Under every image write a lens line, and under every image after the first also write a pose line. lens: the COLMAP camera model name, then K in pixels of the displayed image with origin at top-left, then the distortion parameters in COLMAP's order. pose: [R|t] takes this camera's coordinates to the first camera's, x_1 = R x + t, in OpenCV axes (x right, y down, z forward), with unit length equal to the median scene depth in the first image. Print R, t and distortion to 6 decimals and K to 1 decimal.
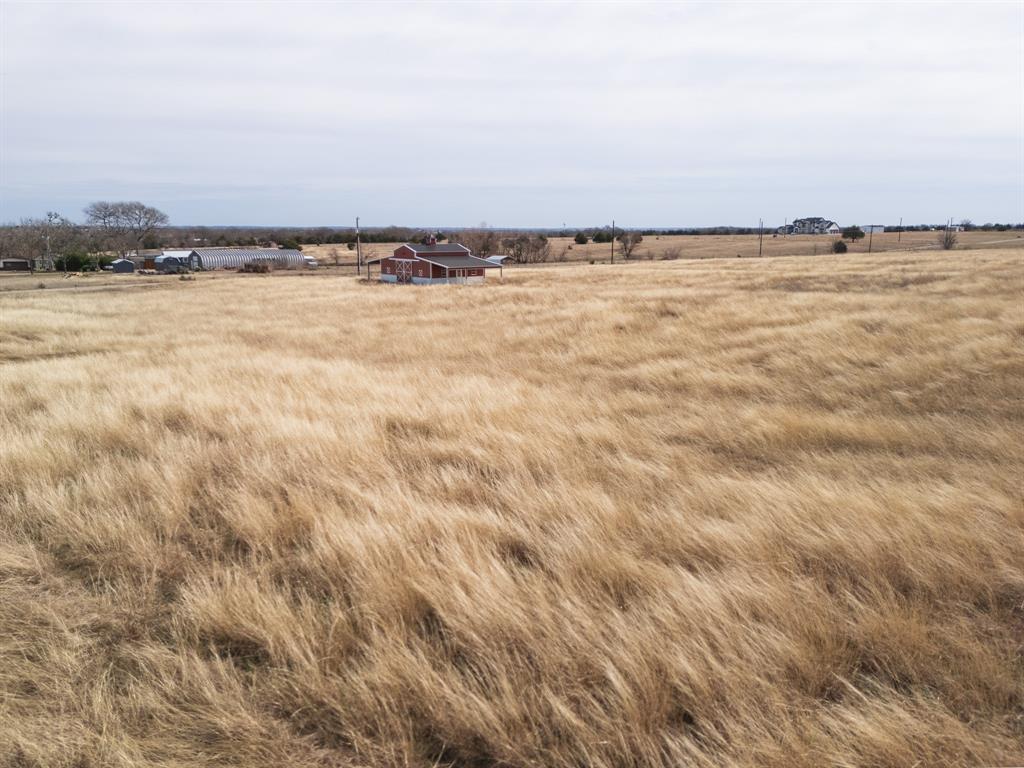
lens RADIAL K [[750.7, 0, 514.4], [0, 750.7, 384.9], [0, 0, 1]] dist [0.084854, -0.088581]
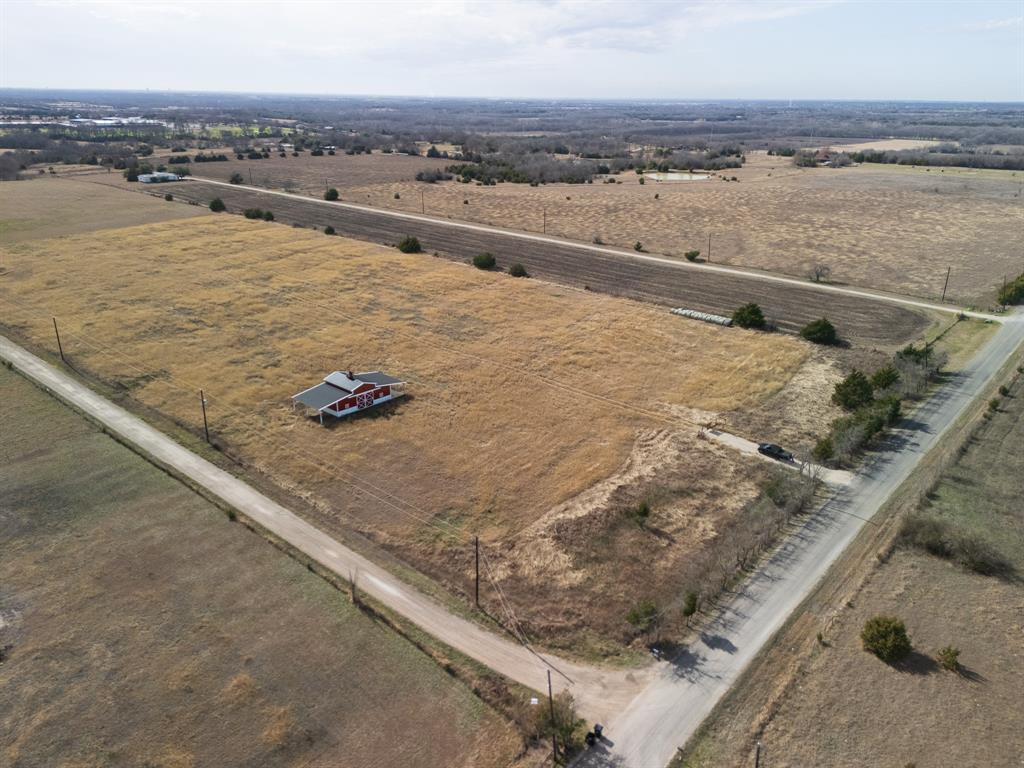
lens RADIAL K [[750.7, 0, 514.4], [0, 750.7, 384.9], [0, 0, 1]] dist [0.084854, -0.088581]
pose [[-0.128210, -0.353447, 0.926627, -0.815050], [0.186187, 0.909147, 0.372541, -0.357319], [-0.974113, 0.220289, -0.050754, 0.429985]]
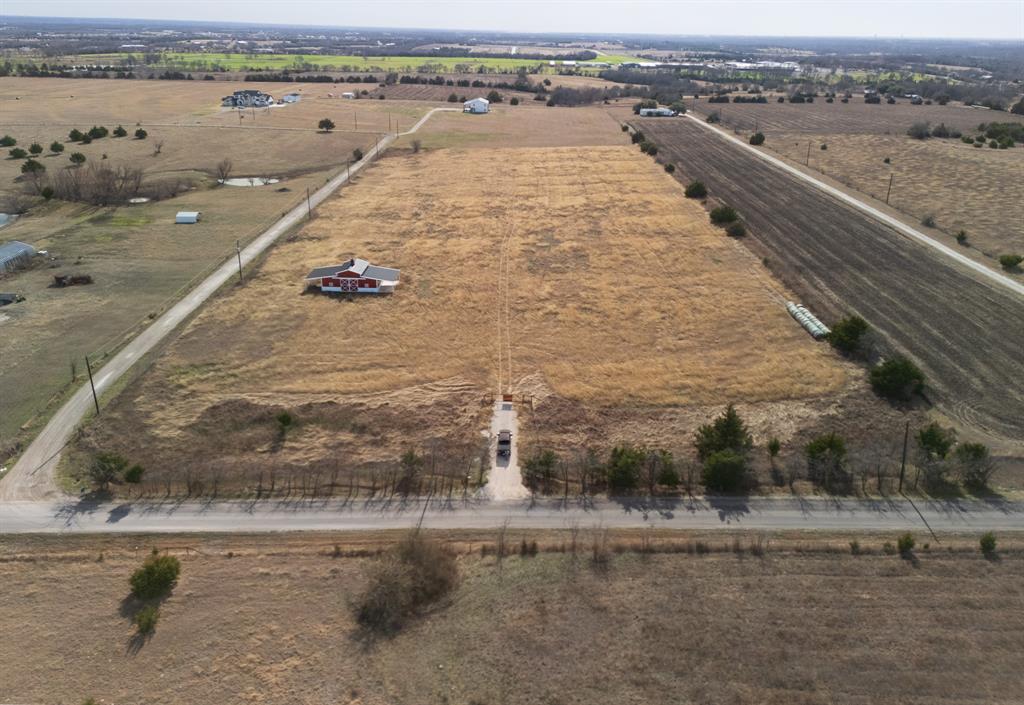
lens RADIAL K [[753.4, 0, 514.1], [0, 753.4, 324.6], [0, 0, 1]] dist [0.083442, -0.084079]
pose [[0.658455, -0.258221, 0.706936, -0.610823], [0.129988, 0.964203, 0.231119, -0.222084], [-0.741310, -0.060288, 0.668450, -0.222830]]
